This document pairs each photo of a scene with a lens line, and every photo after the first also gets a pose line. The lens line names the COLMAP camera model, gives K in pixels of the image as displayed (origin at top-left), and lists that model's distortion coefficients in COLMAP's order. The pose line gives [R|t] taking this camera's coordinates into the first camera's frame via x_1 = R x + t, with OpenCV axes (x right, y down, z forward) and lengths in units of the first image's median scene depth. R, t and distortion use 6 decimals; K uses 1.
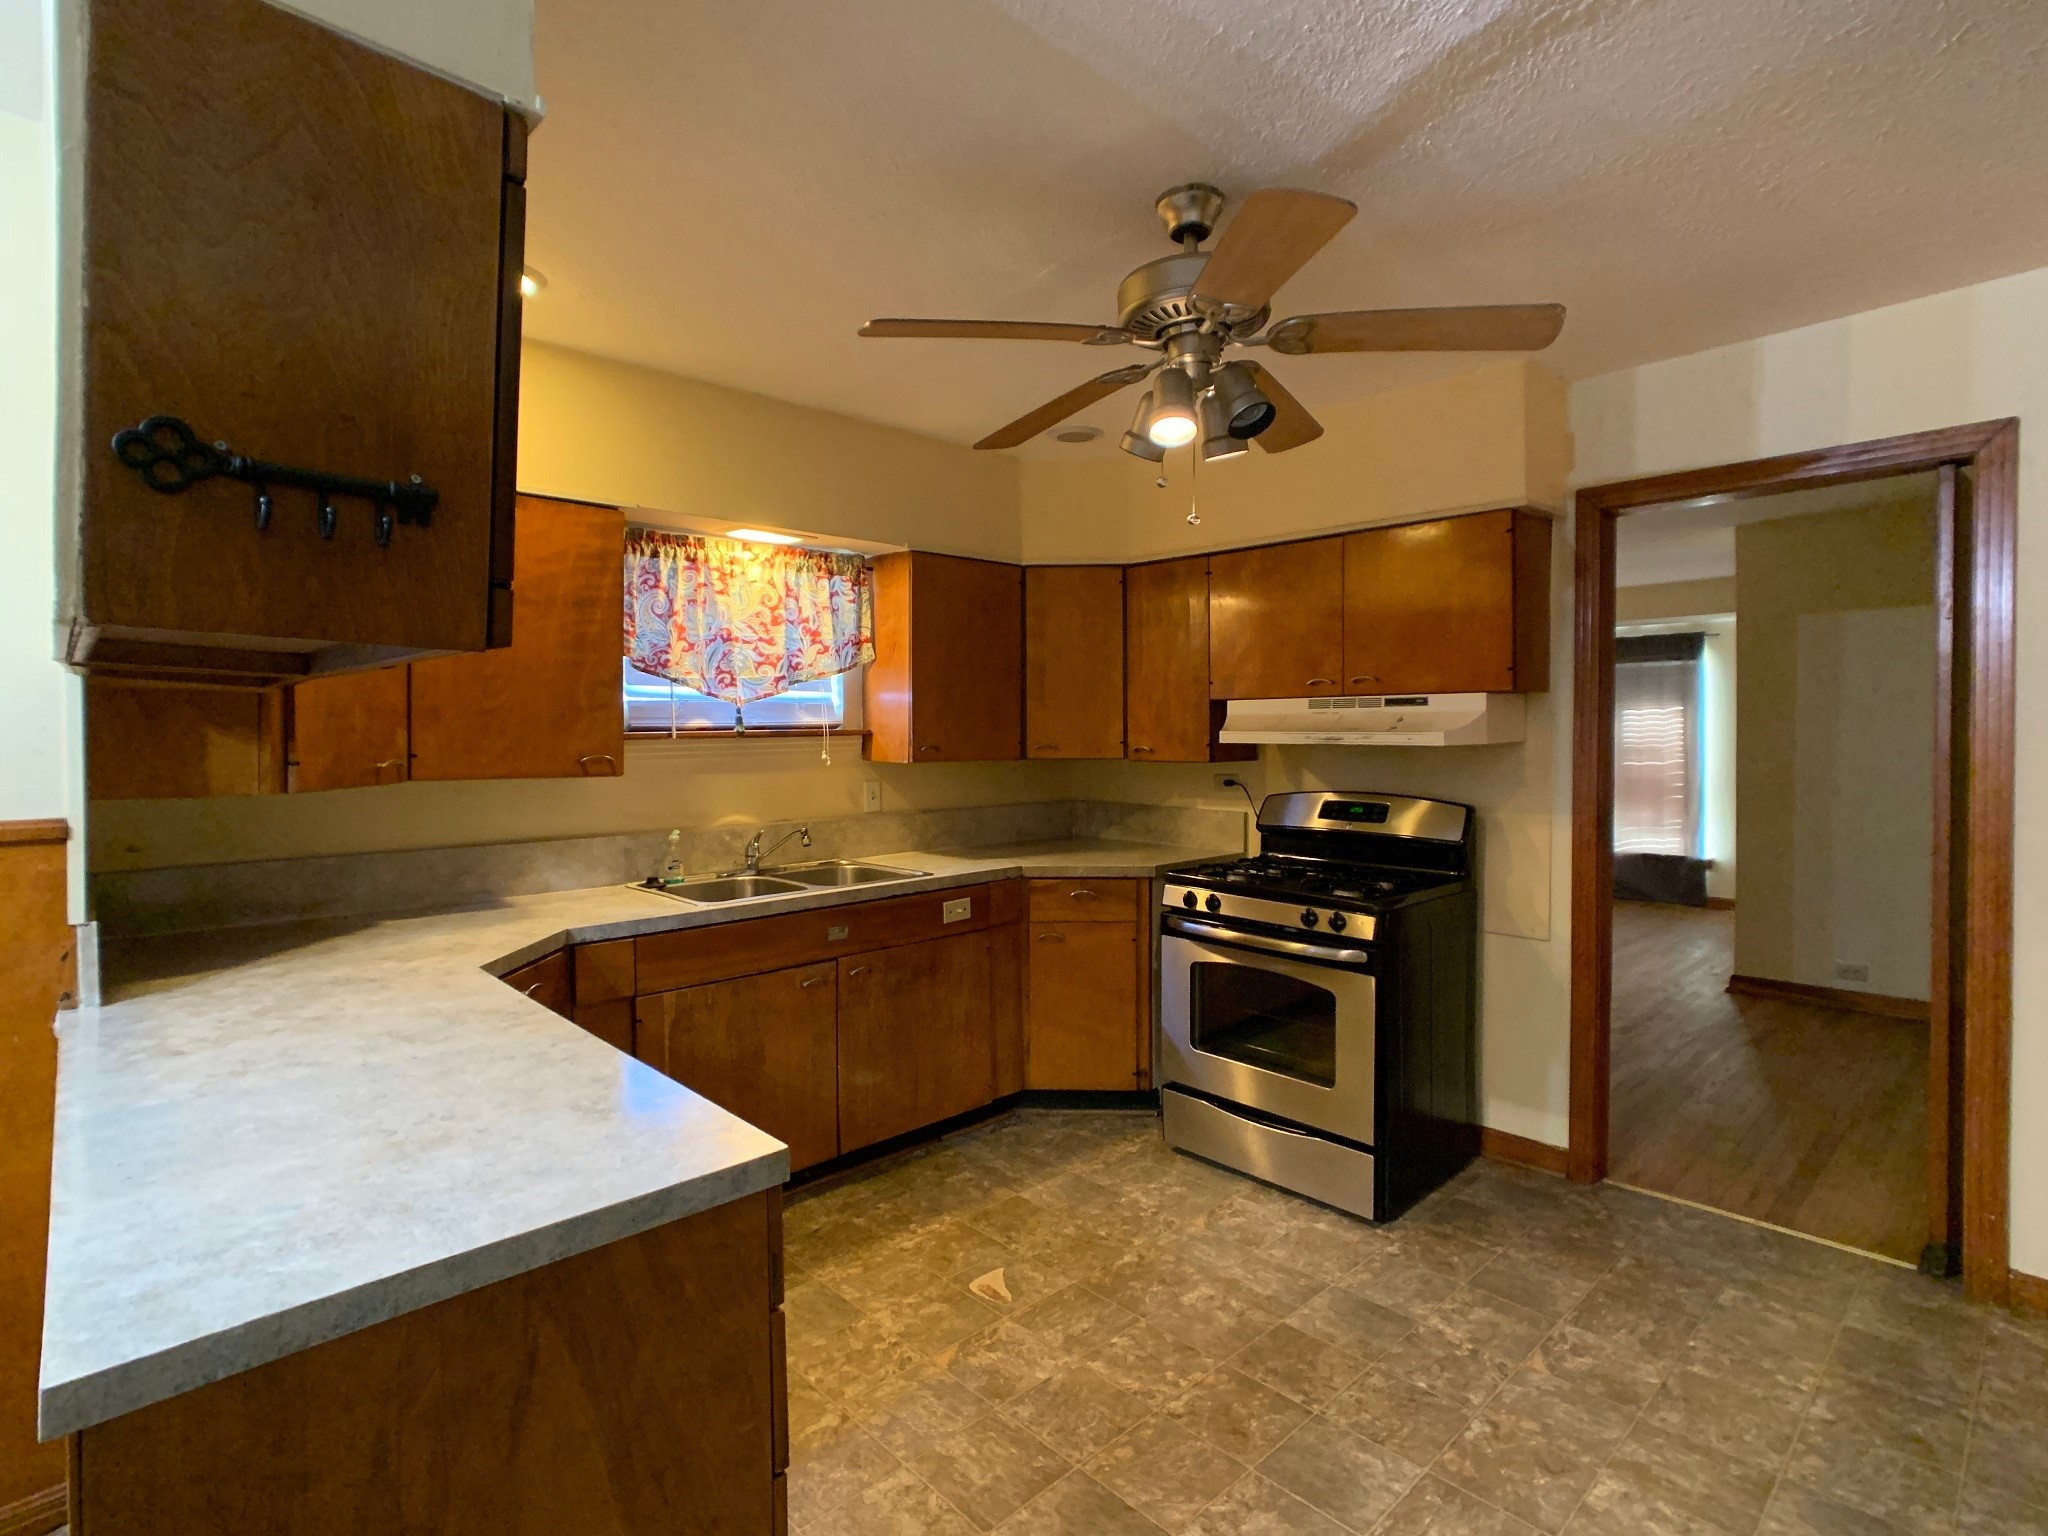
lens RADIAL K [[1006.5, 0, 1031.6], [0, 1006.5, 756.9], [0, 0, 1]] dist [-0.005102, 0.000310]
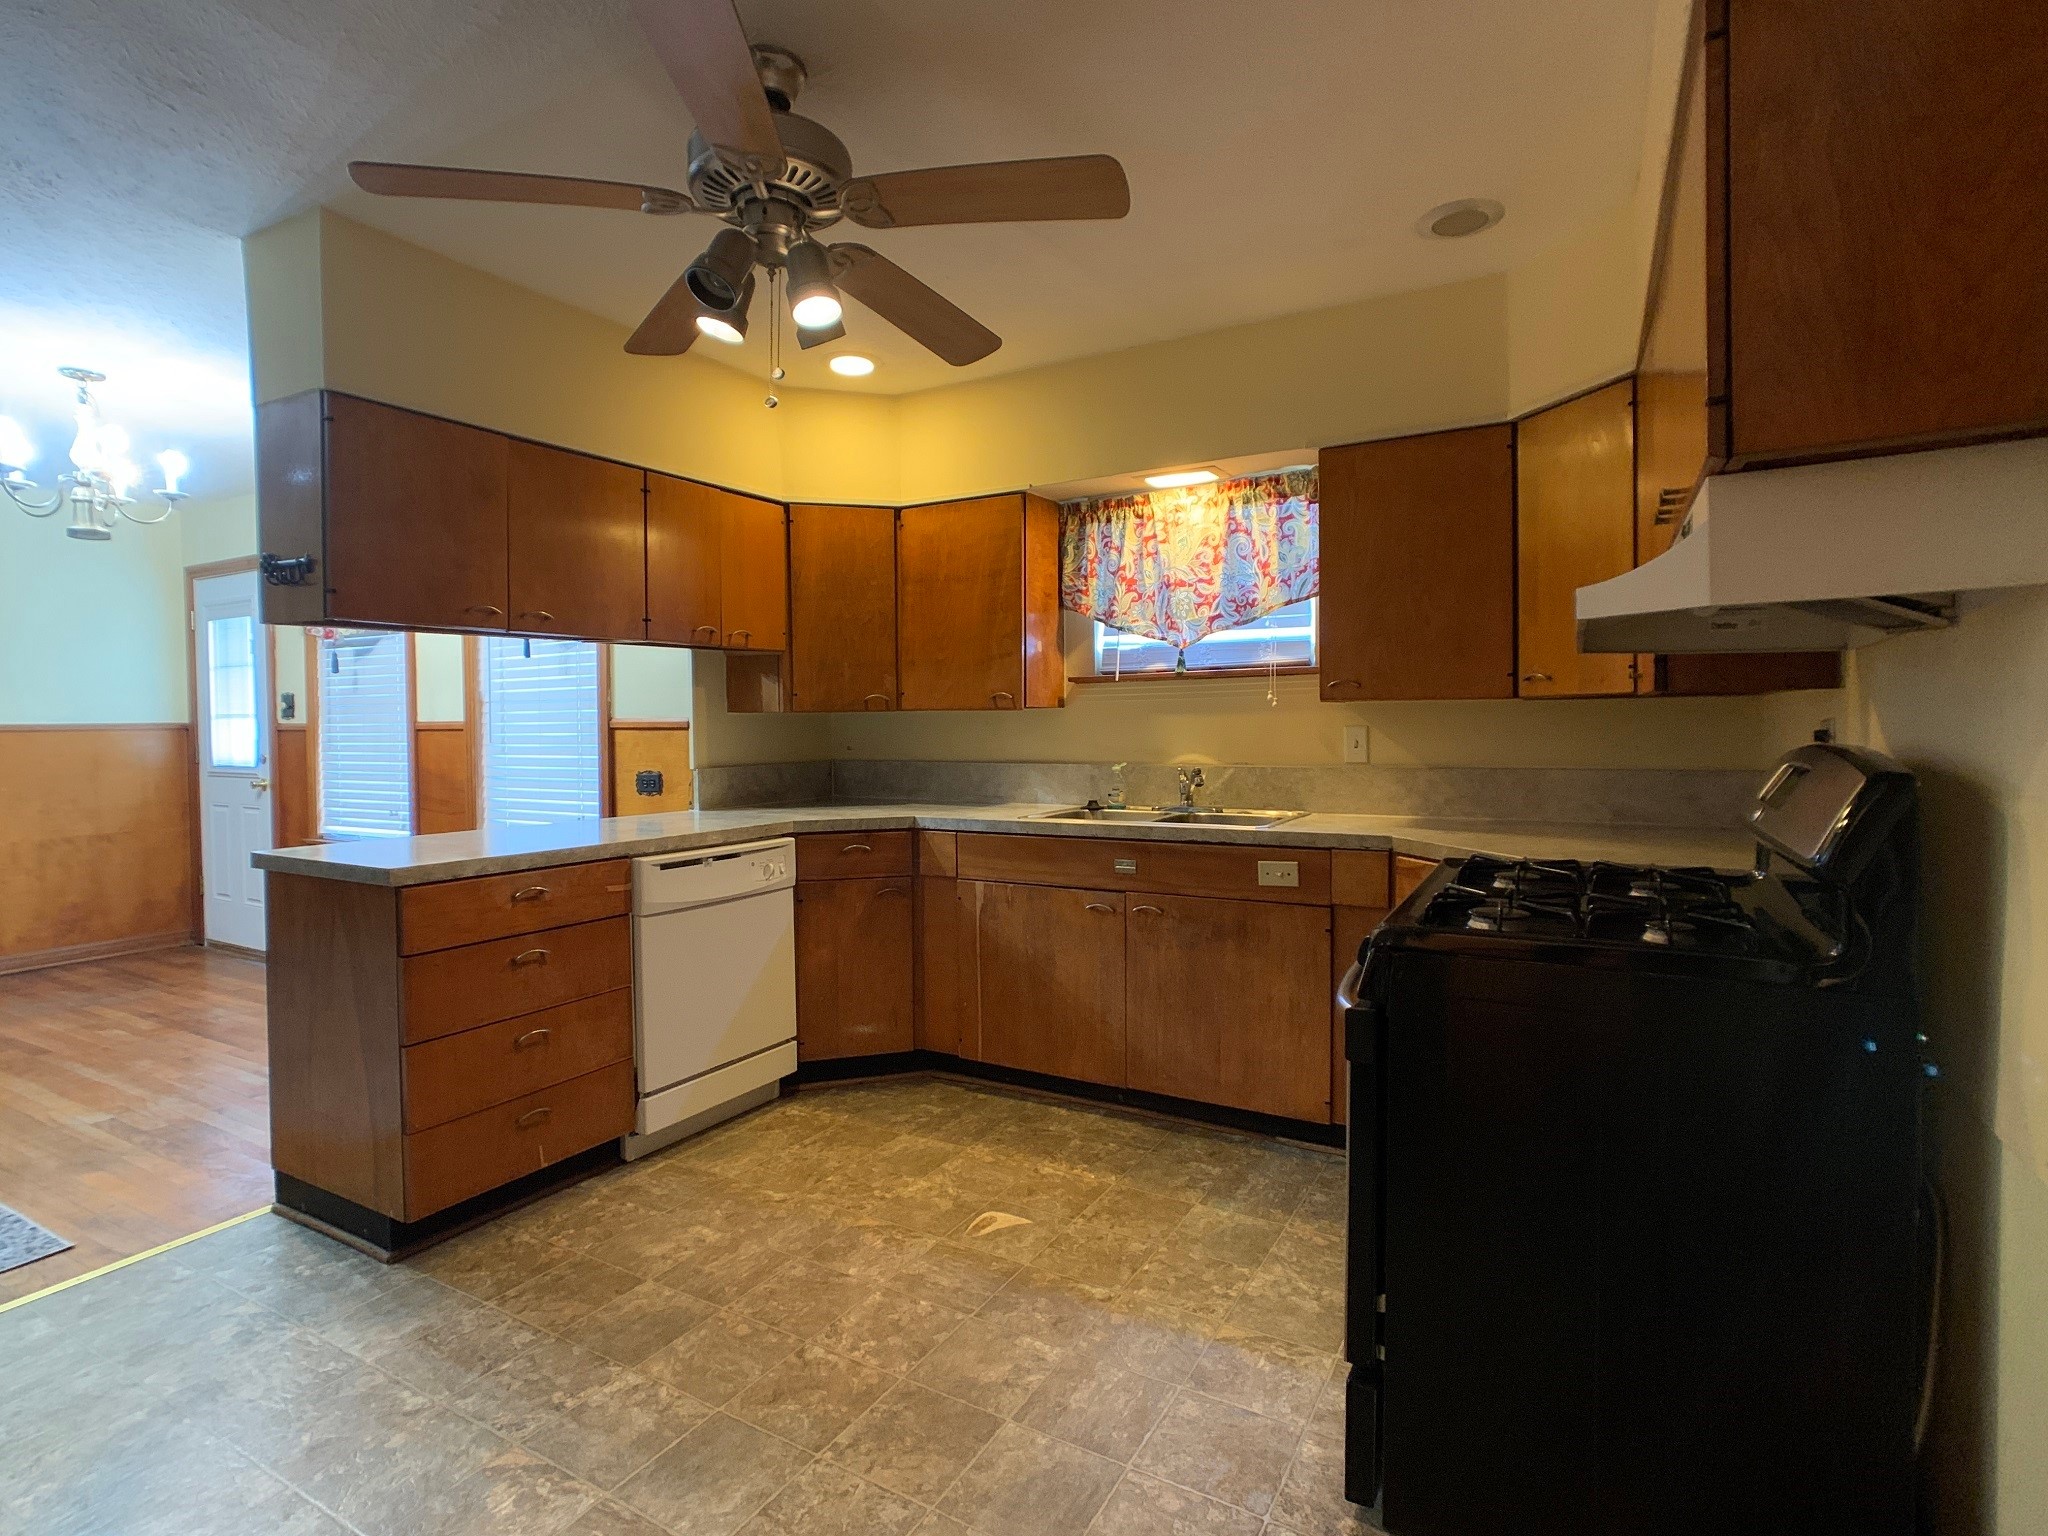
lens RADIAL K [[1003.0, 0, 1035.5], [0, 1003.0, 758.0], [0, 0, 1]] dist [-0.002032, -0.000306]
pose [[0.302726, 0.033375, -0.952493, 0.680190], [-0.019554, 0.999394, 0.028804, 0.037101], [0.952877, 0.009905, 0.303195, 0.569591]]
